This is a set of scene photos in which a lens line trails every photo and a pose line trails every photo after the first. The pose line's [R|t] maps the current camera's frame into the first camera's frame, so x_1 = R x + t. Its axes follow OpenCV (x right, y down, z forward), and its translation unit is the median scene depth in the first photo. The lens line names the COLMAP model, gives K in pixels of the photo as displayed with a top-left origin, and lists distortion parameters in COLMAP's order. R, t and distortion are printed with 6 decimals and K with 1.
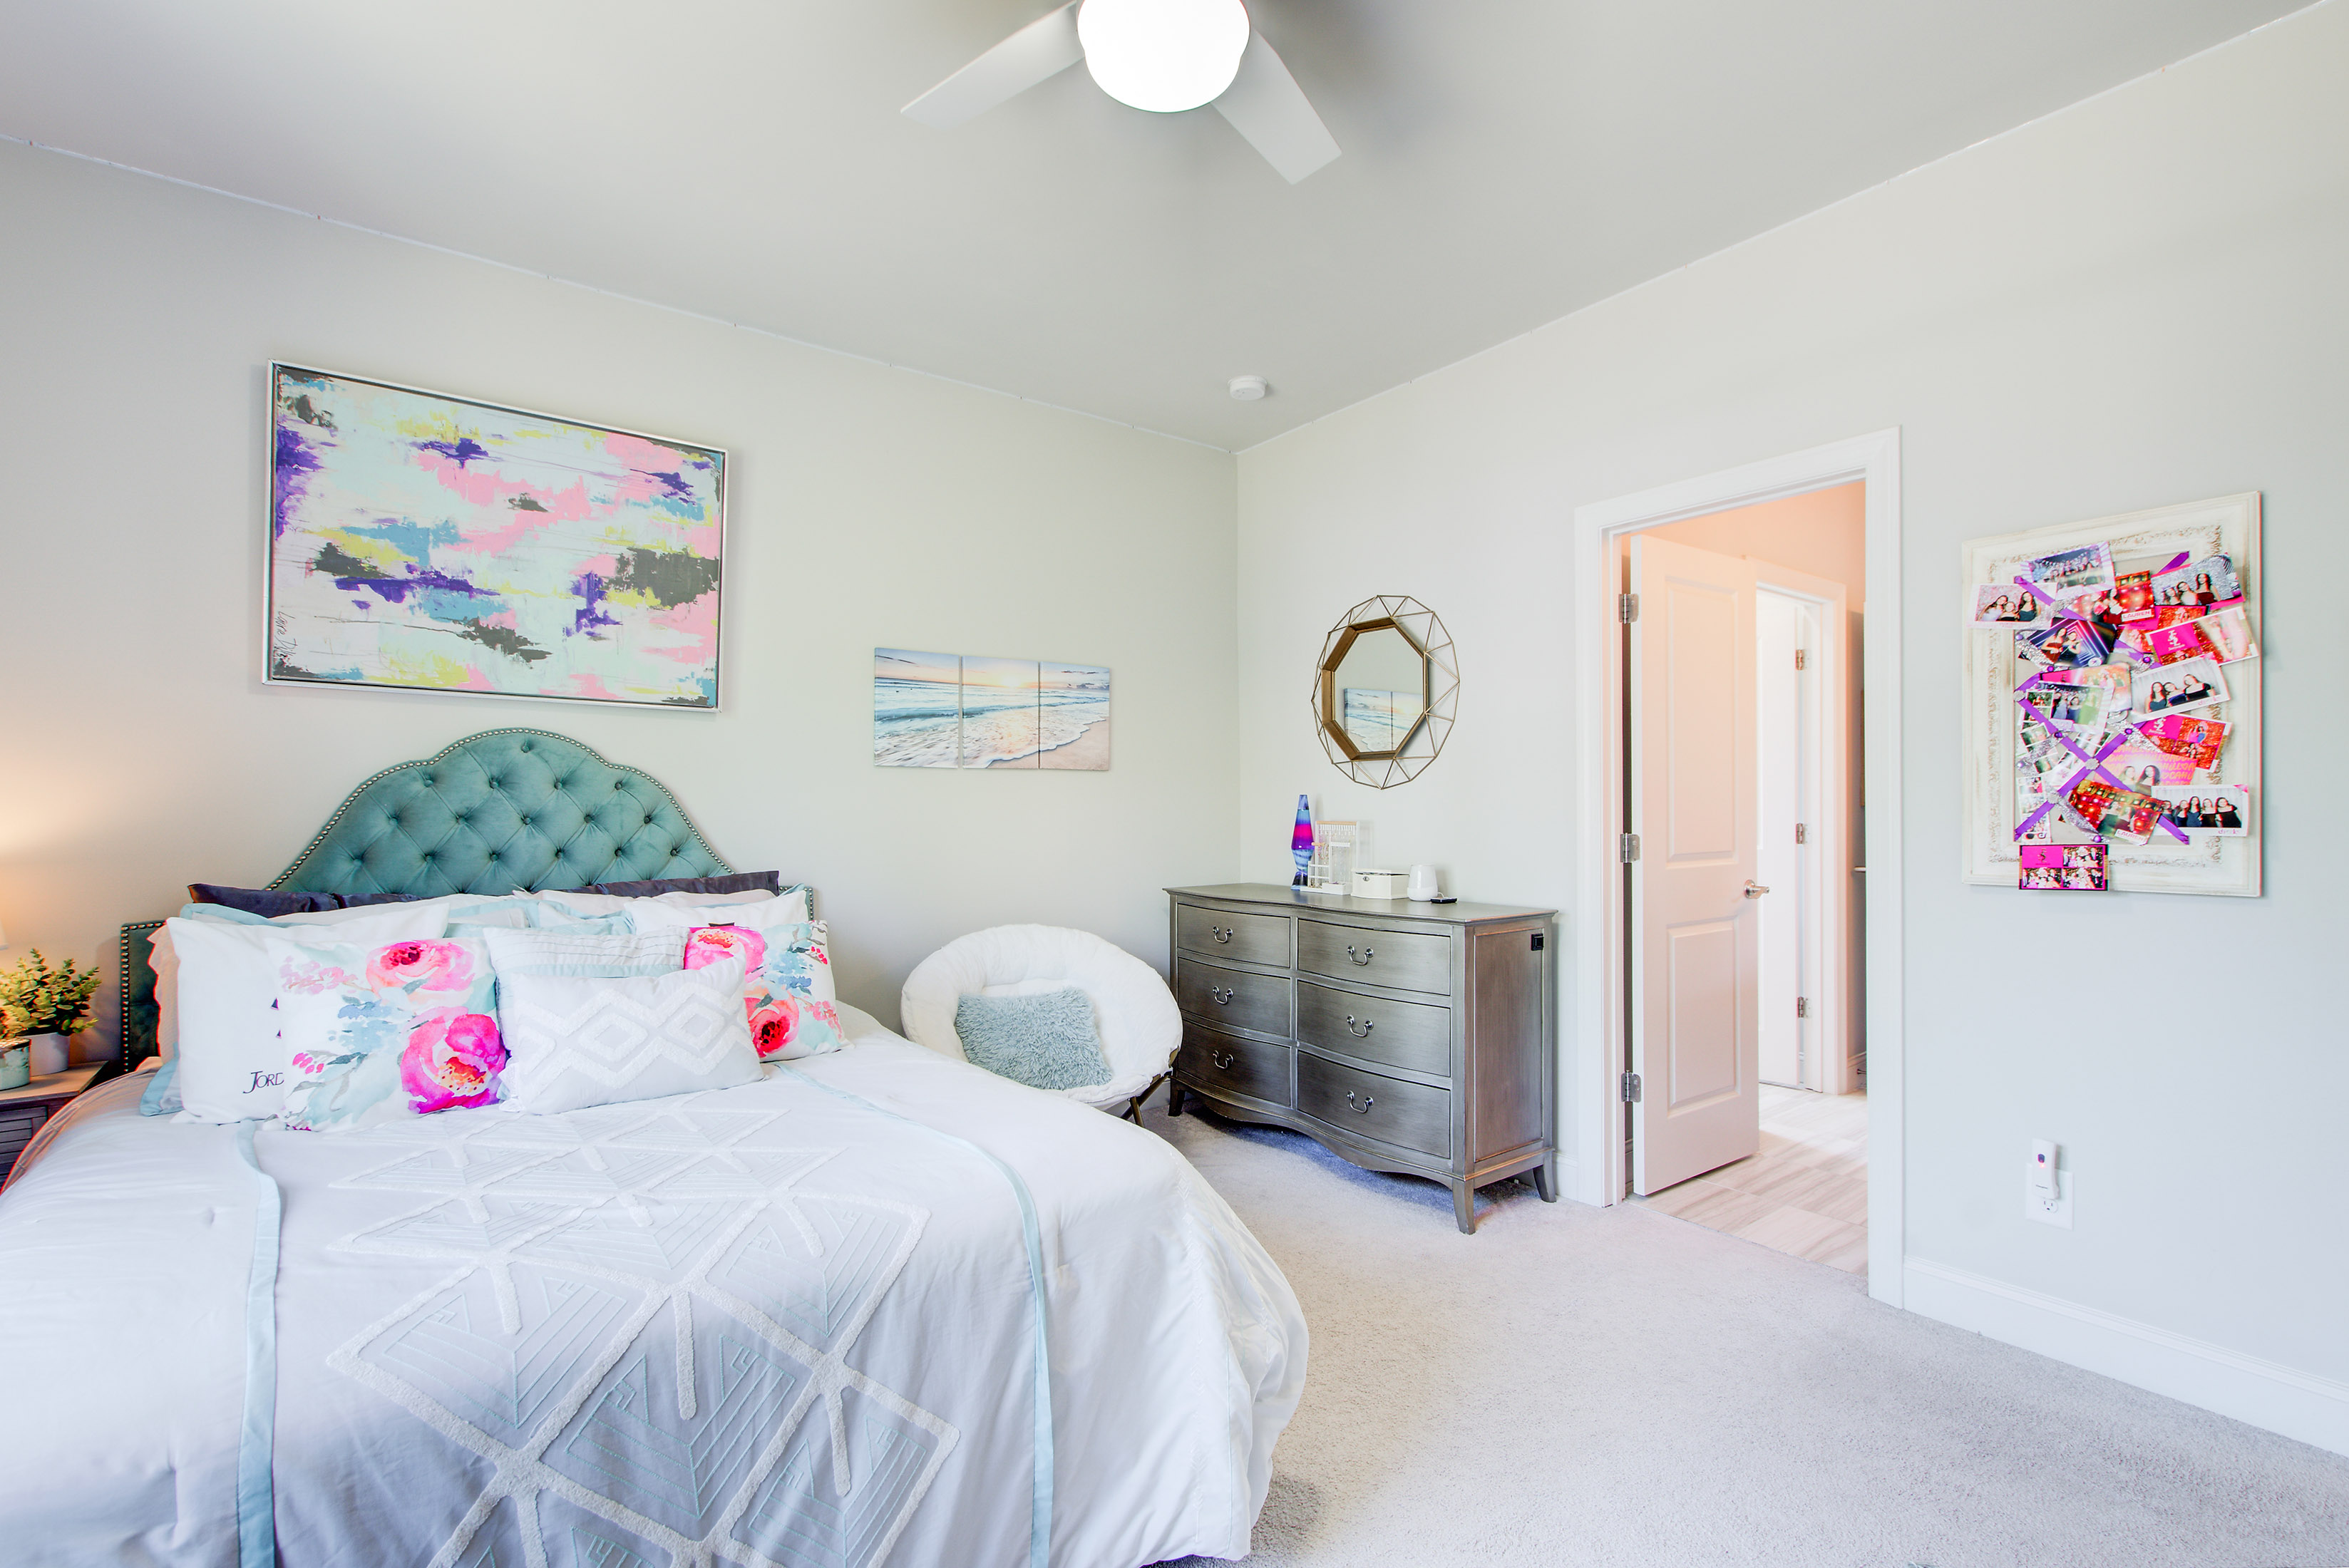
lens RADIAL K [[1054.5, 0, 1187.8], [0, 1054.5, 801.3], [0, 0, 1]] dist [0.002041, 0.000475]
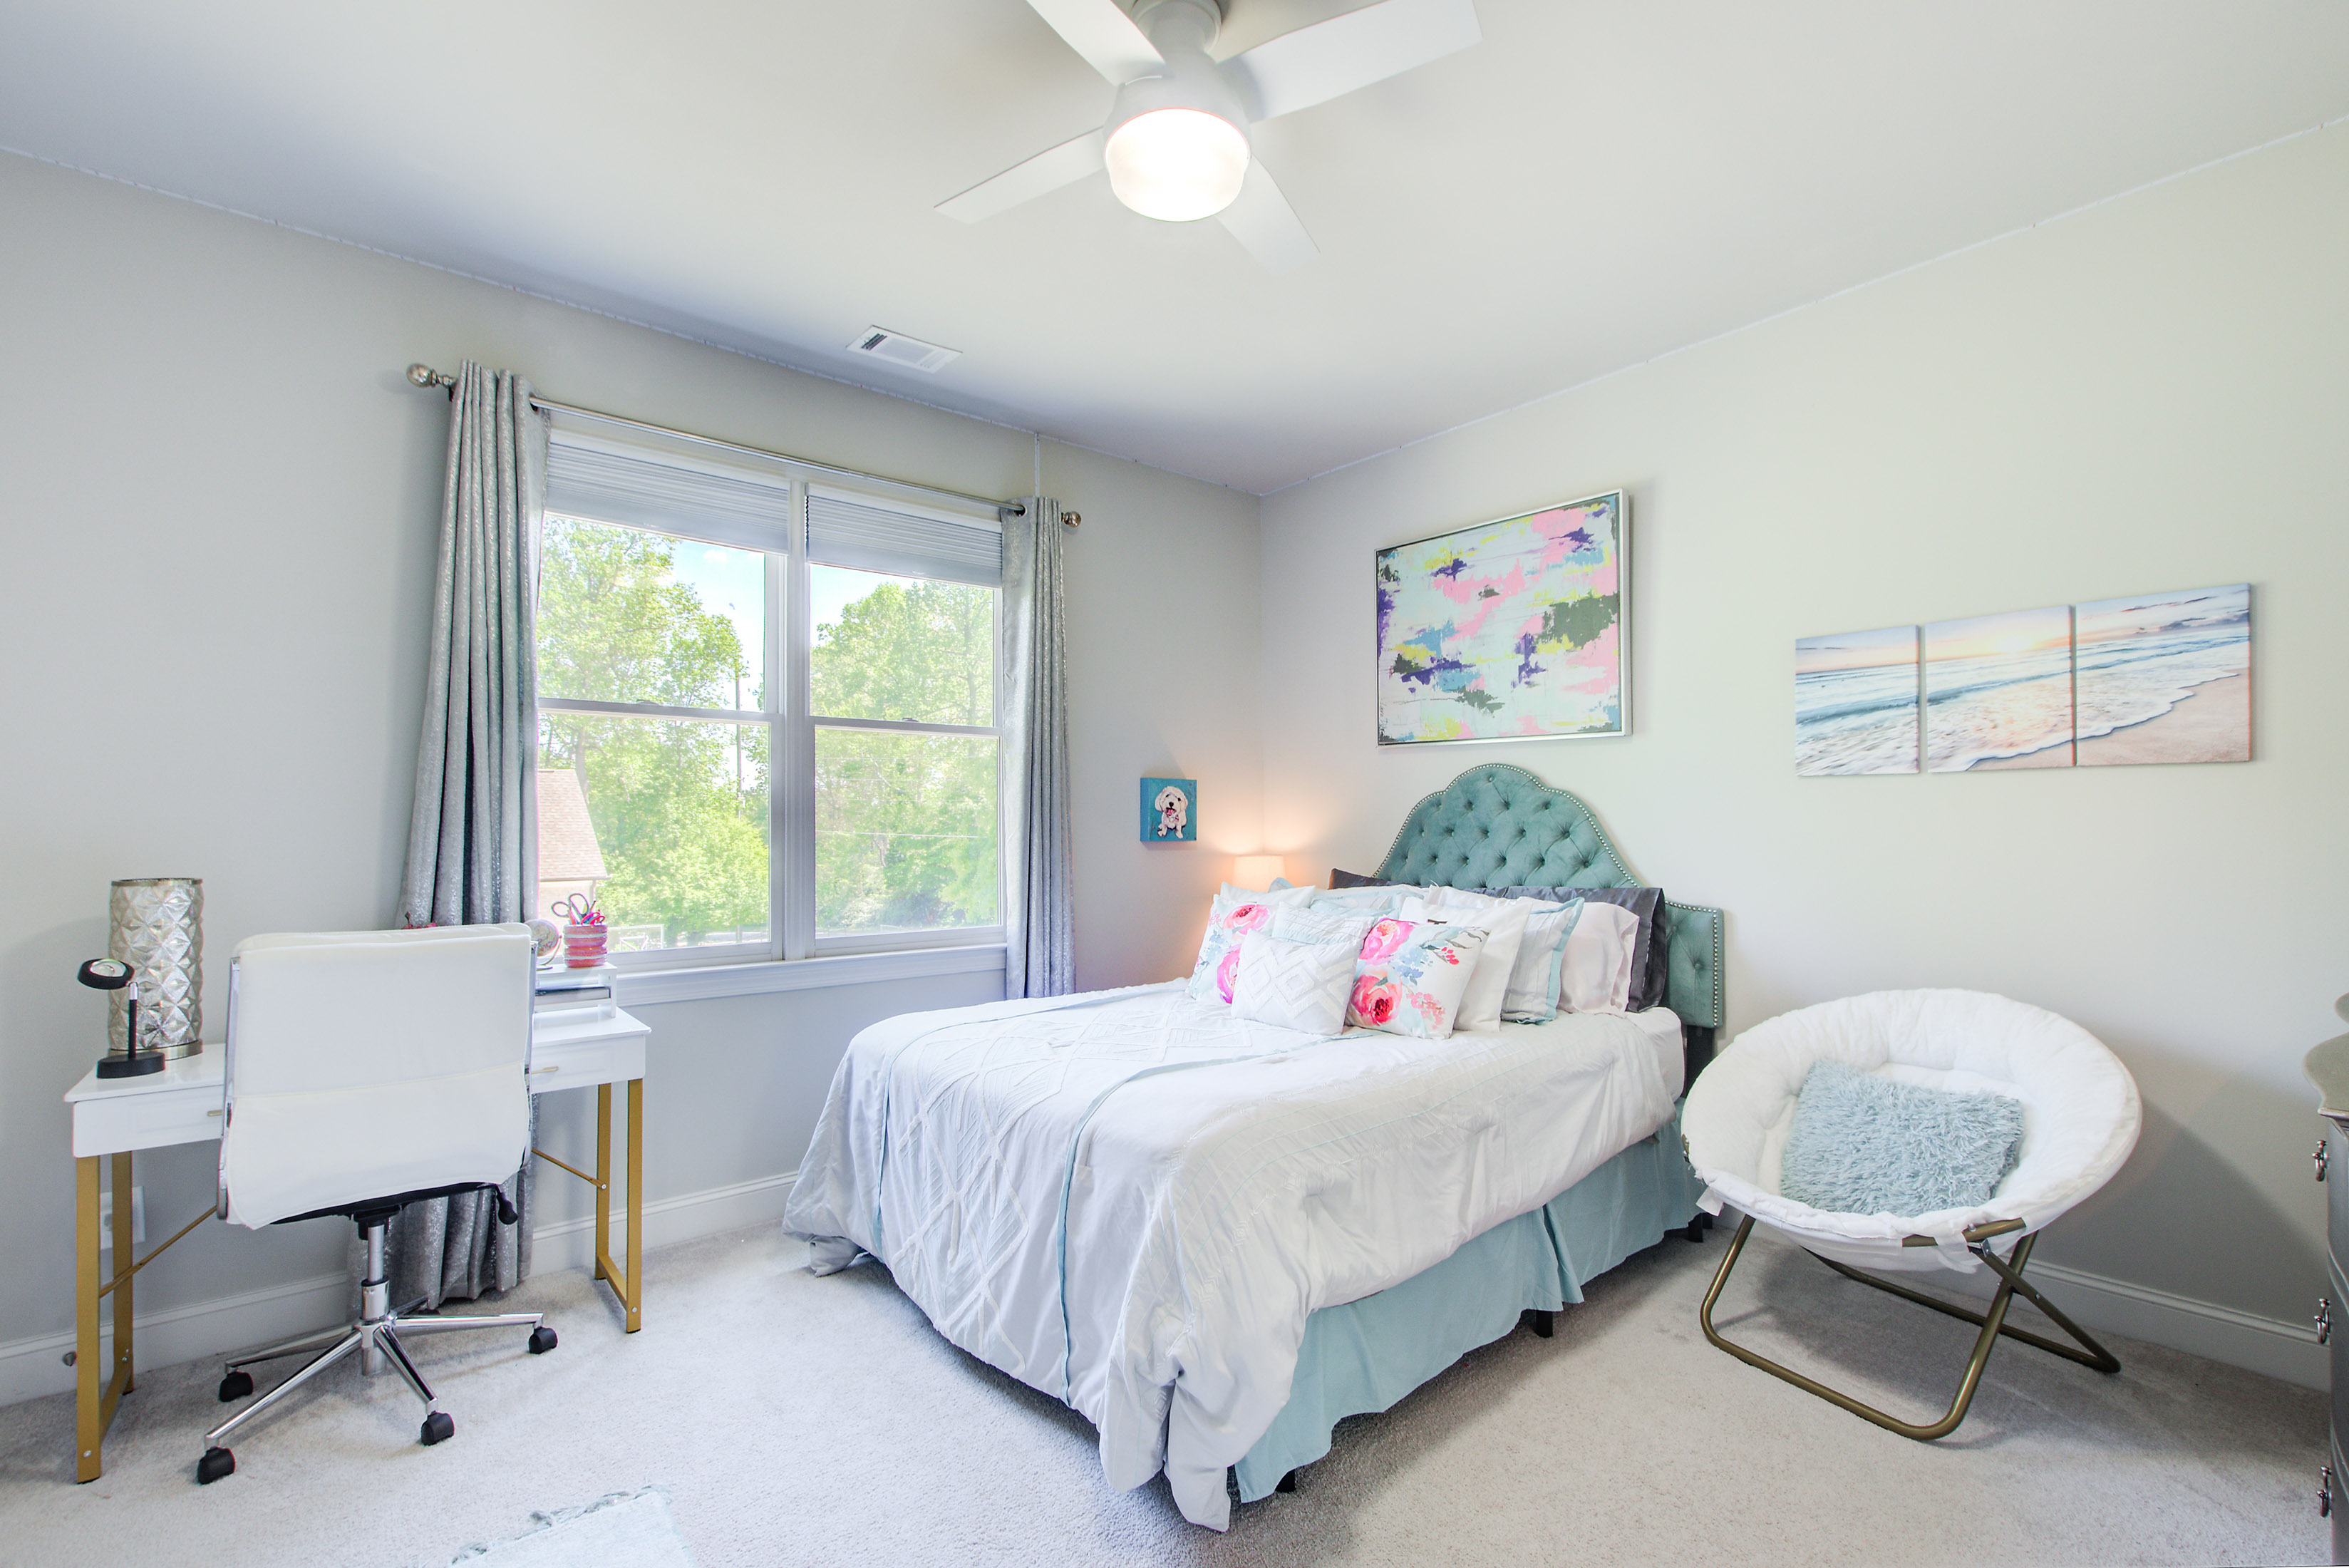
lens RADIAL K [[1054.7, 0, 1184.2], [0, 1054.7, 789.7], [0, 0, 1]] dist [0.002041, 0.000475]
pose [[0.048733, -0.026922, -0.998449, 0.637022], [0.008861, 0.999609, -0.026521, -0.005035], [0.998773, -0.007555, 0.048952, 0.536273]]
